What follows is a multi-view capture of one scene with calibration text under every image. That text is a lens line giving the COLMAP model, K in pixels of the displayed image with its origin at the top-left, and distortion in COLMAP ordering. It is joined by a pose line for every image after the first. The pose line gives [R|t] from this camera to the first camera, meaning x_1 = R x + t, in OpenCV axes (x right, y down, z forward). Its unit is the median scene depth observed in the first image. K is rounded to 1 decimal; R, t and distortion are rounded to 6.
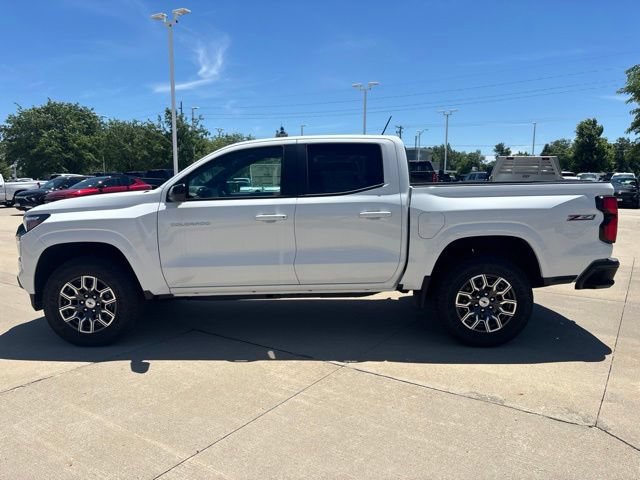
lens RADIAL K [[485.4, 0, 313.4], [0, 485.4, 248.6], [0, 0, 1]] dist [0.043863, -0.063082]
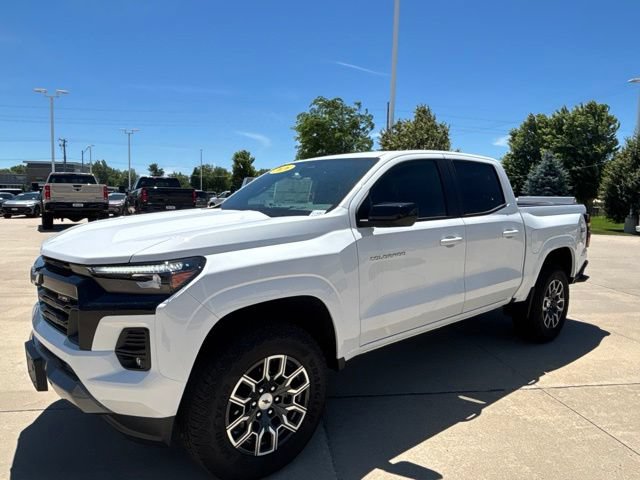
lens RADIAL K [[436.5, 0, 320.0], [0, 436.5, 240.0], [0, 0, 1]] dist [0.037322, -0.051677]
pose [[0.743051, -0.049346, 0.667413, -0.780067], [0.076389, 0.997014, -0.011330, -0.075064], [-0.664860, 0.059402, 0.744602, 0.567014]]
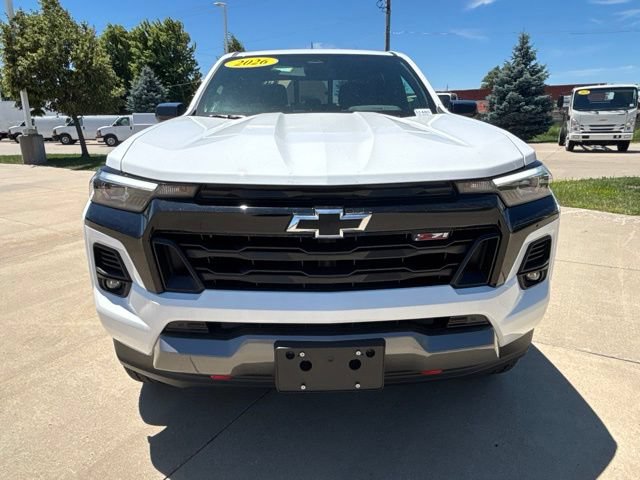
lens RADIAL K [[436.5, 0, 320.0], [0, 436.5, 240.0], [0, 0, 1]] dist [0.037322, -0.051677]
pose [[-0.071535, -0.262642, 0.962238, -0.988007], [0.150602, 0.950806, 0.270717, -0.140996], [-0.986003, 0.164281, -0.028462, 1.259276]]
